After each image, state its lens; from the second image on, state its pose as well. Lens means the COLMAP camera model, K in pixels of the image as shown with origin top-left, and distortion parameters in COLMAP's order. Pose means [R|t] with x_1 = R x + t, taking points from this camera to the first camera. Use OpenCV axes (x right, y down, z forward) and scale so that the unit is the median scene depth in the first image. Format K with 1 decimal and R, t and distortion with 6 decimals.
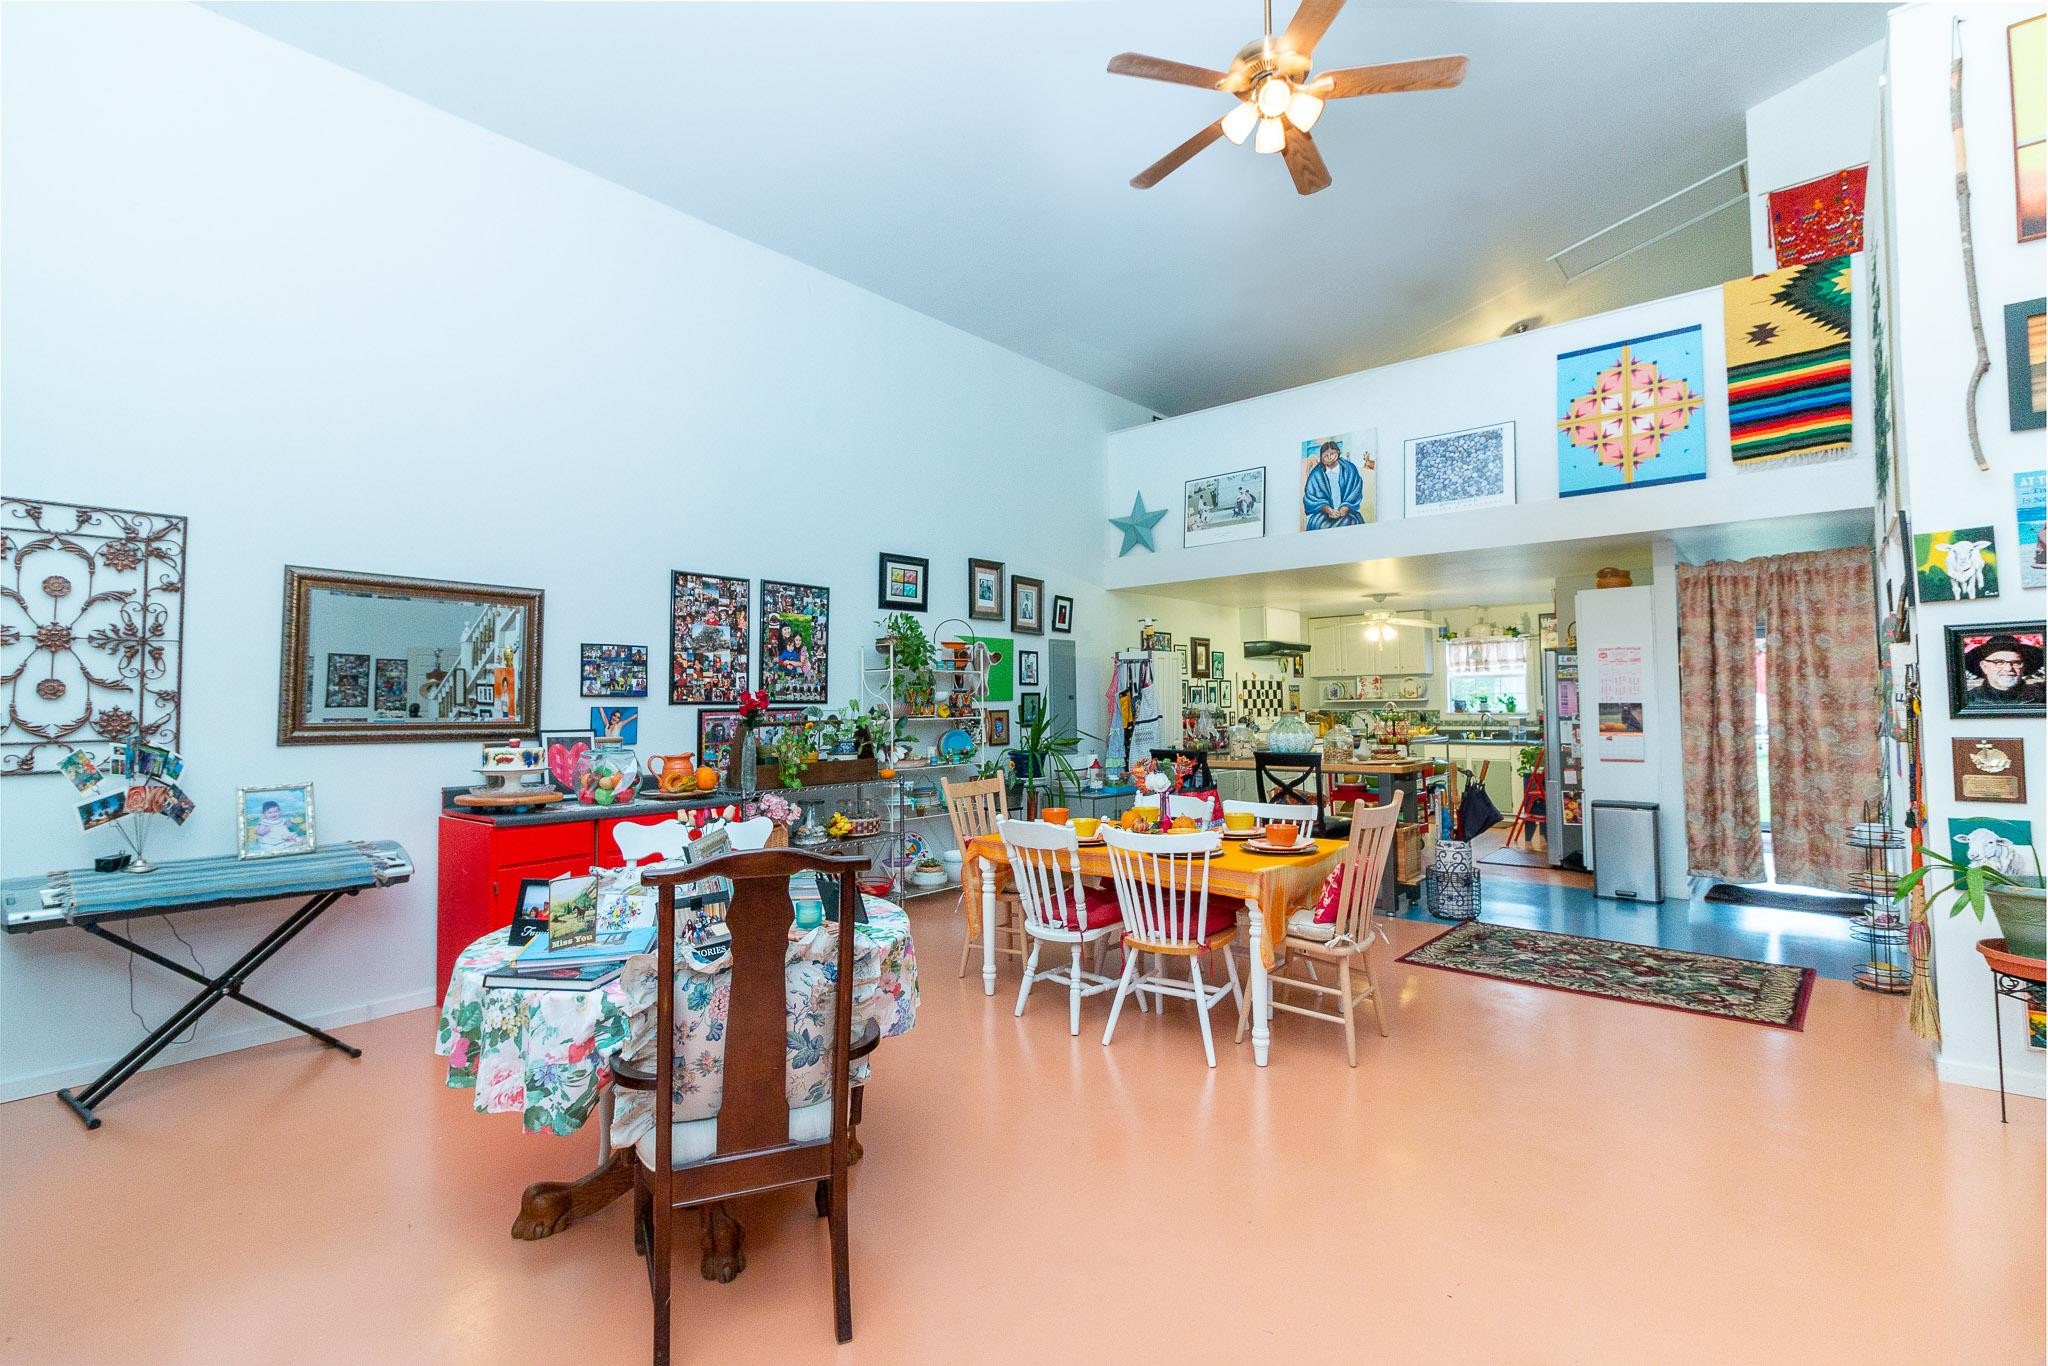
lens RADIAL K [[943.7, 0, 1022.7], [0, 943.7, 674.3], [0, 0, 1]] dist [-0.001368, -0.000091]
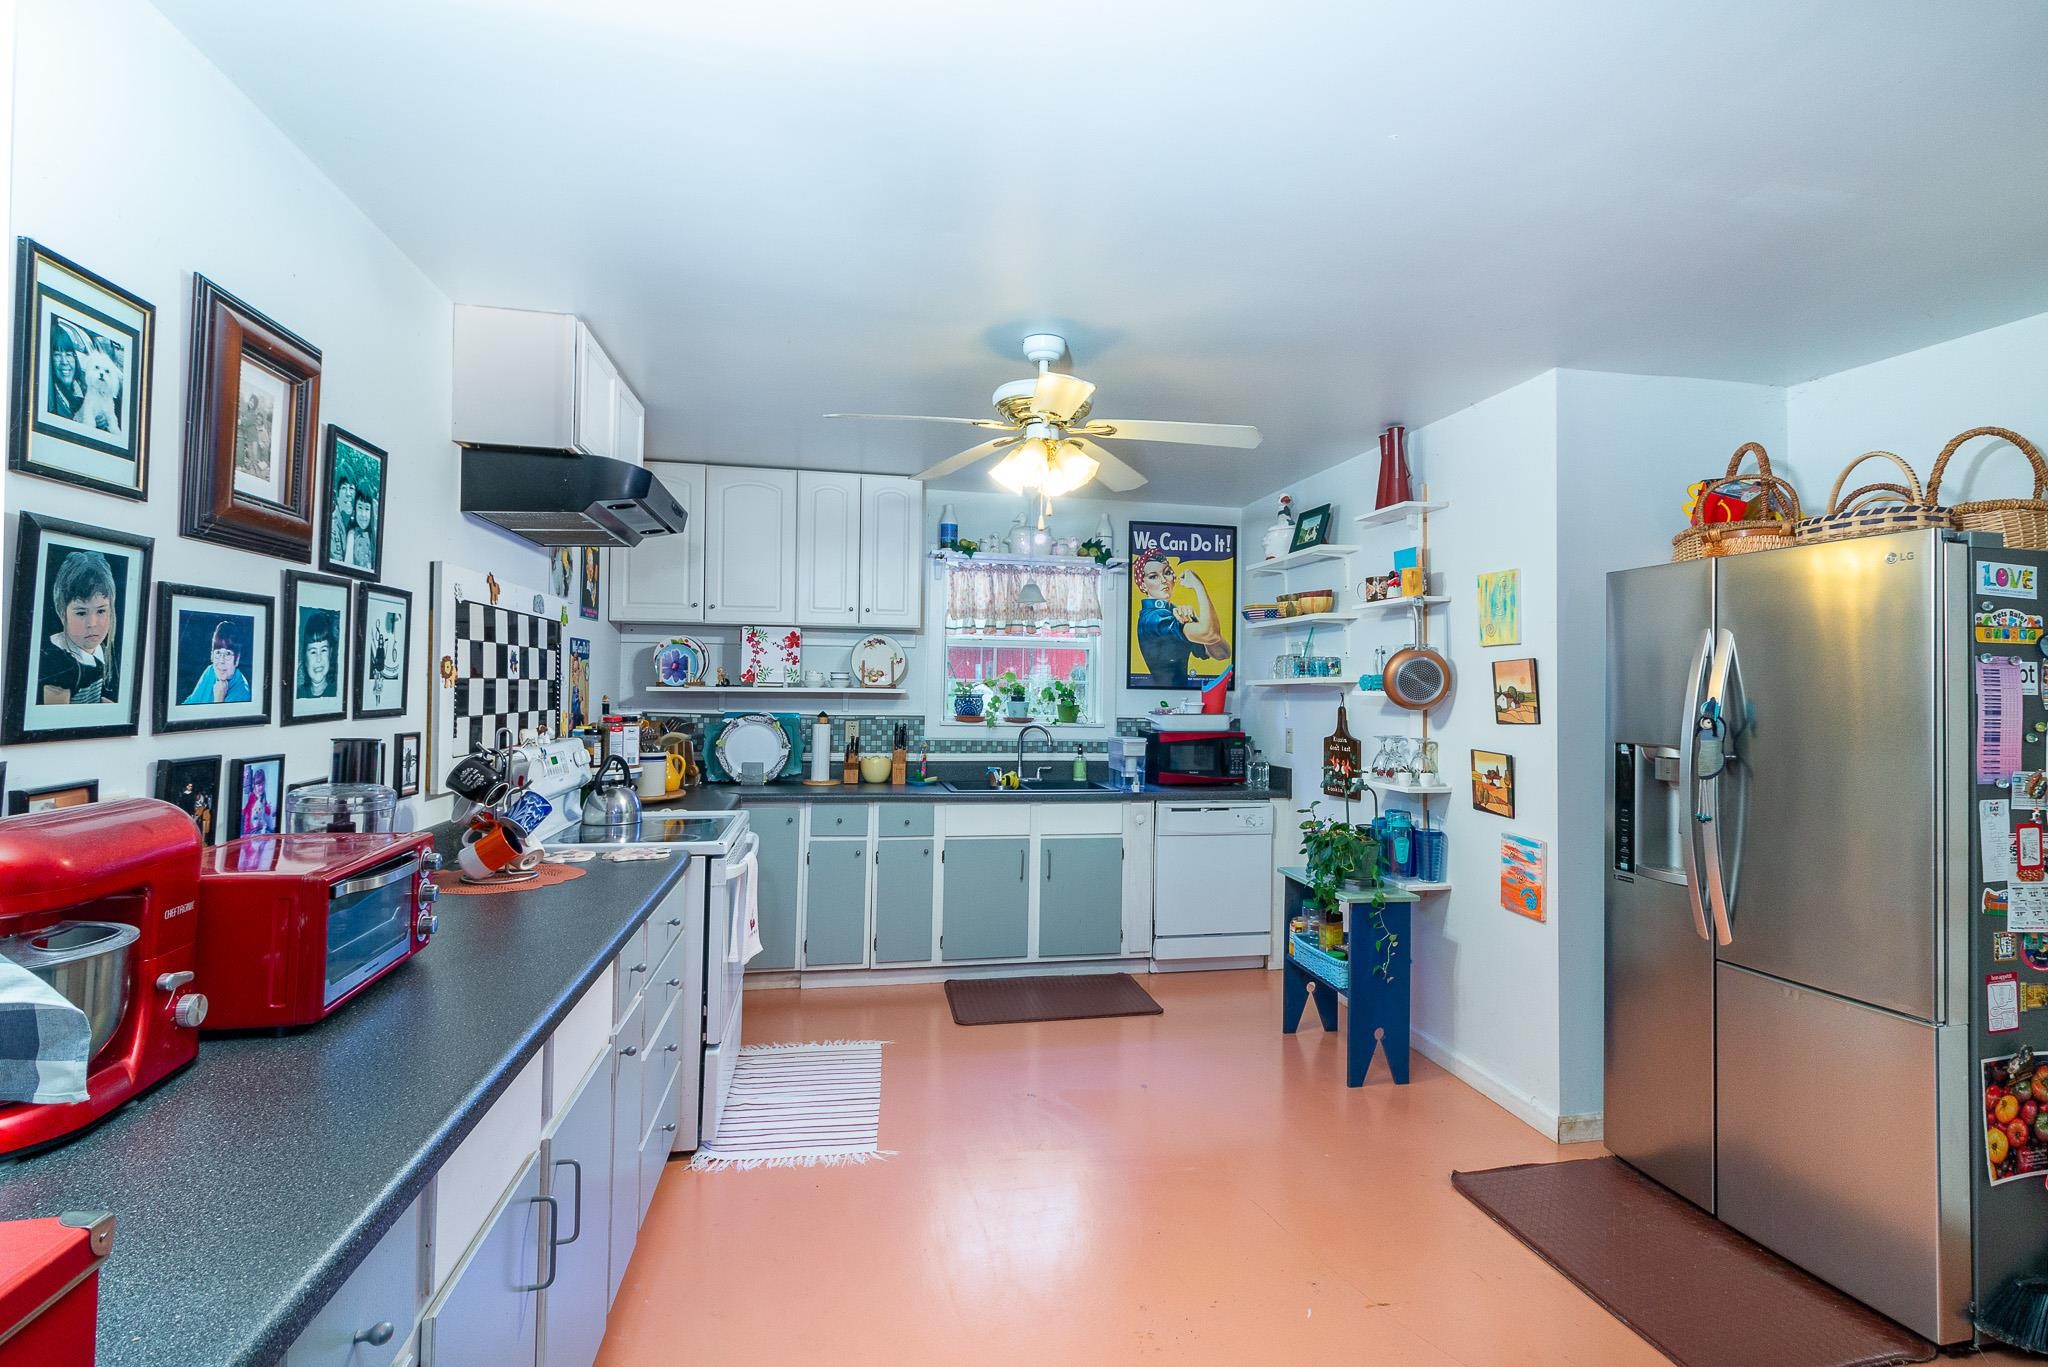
lens RADIAL K [[943.7, 0, 1021.7], [0, 943.7, 669.4], [0, 0, 1]] dist [-0.001368, -0.000091]
pose [[0.601715, 0.035487, 0.797922, 0.127762], [-0.048392, 0.998797, -0.007928, 0.018691], [-0.797243, -0.033843, 0.602709, 0.729825]]
